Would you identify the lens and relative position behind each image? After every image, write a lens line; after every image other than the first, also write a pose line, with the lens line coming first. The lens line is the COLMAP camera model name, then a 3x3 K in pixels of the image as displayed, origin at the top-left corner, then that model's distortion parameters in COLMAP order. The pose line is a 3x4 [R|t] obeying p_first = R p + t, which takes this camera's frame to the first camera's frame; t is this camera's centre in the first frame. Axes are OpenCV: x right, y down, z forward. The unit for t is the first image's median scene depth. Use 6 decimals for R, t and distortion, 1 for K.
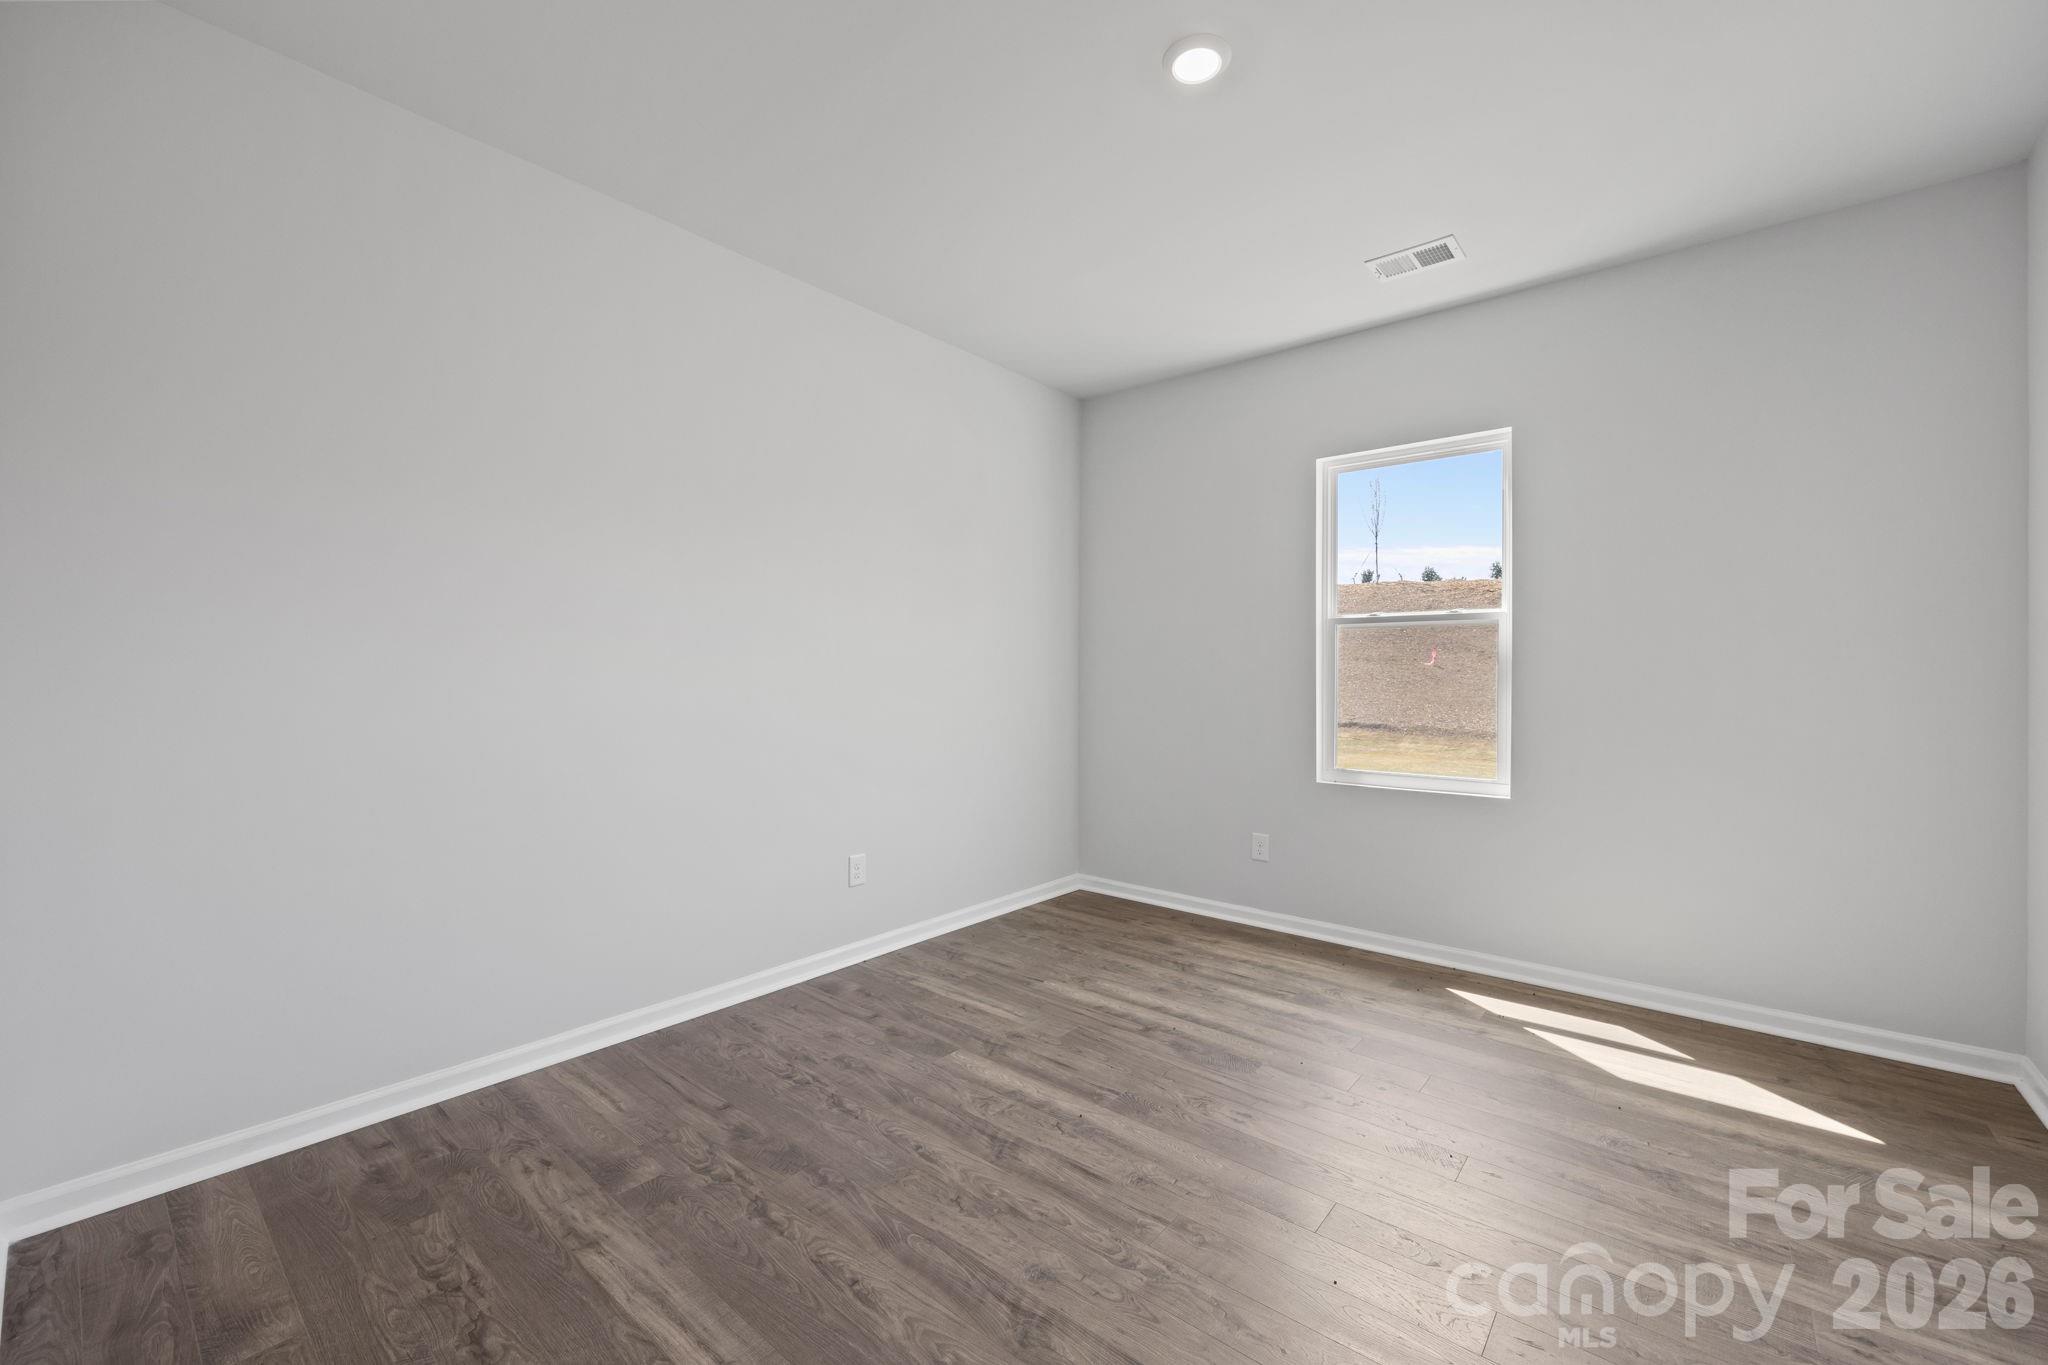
lens RADIAL K [[842.7, 0, 1028.3], [0, 842.7, 665.7], [0, 0, 1]] dist [-0.008538, 0.000007]
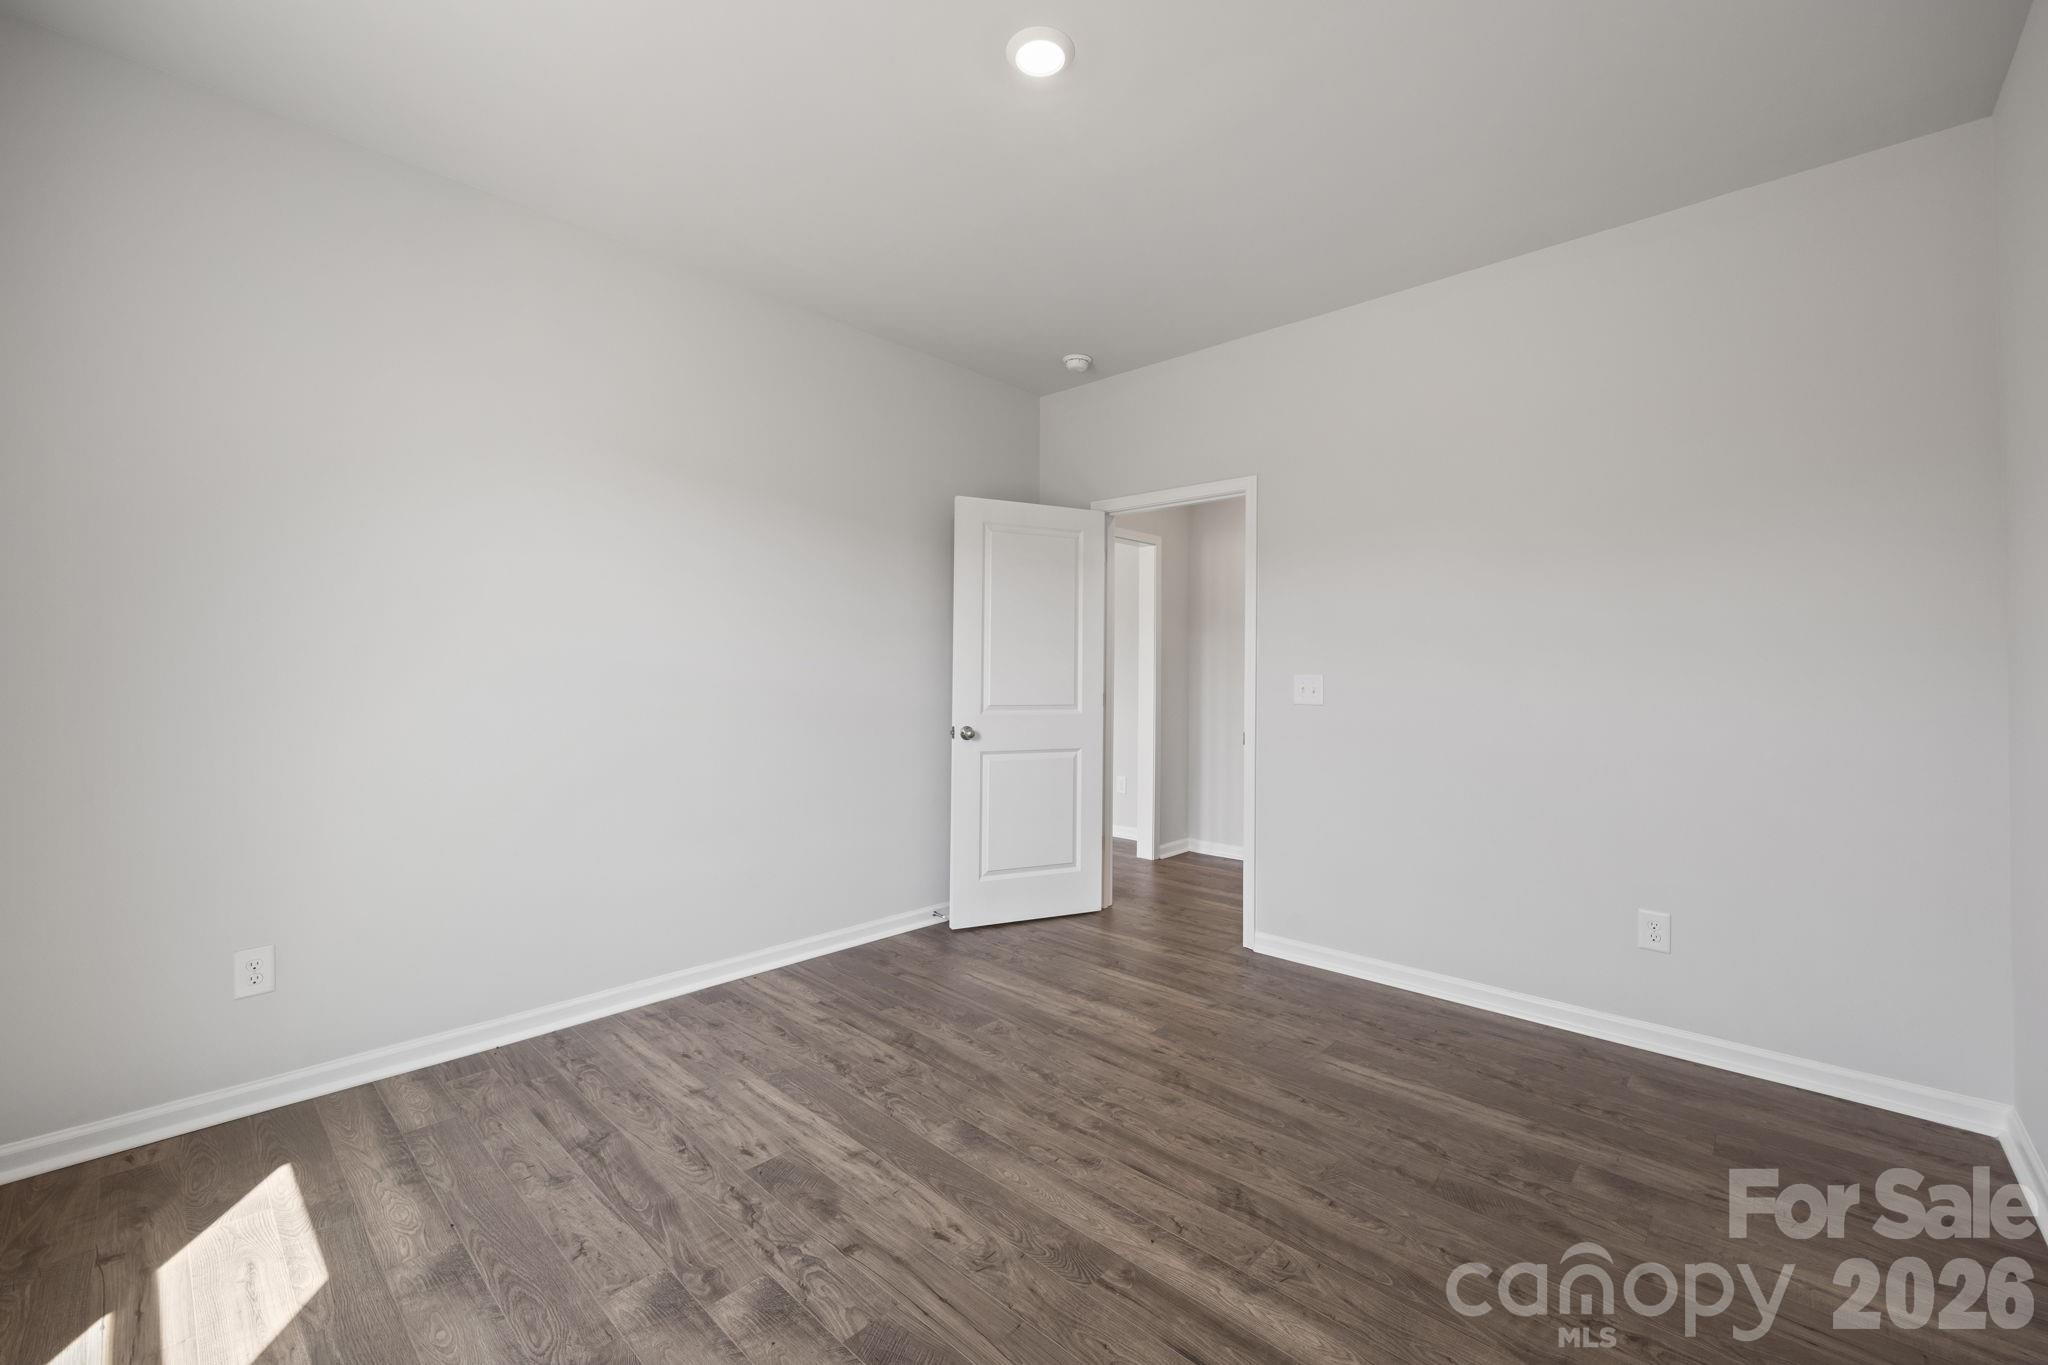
lens RADIAL K [[842.7, 0, 1028.3], [0, 842.7, 665.7], [0, 0, 1]] dist [-0.008538, 0.000007]
pose [[-0.998647, -0.014075, 0.050051, 0.159416], [-0.014961, 0.999737, -0.017390, 0.018446], [-0.049793, -0.018115, -0.998595, 1.959252]]
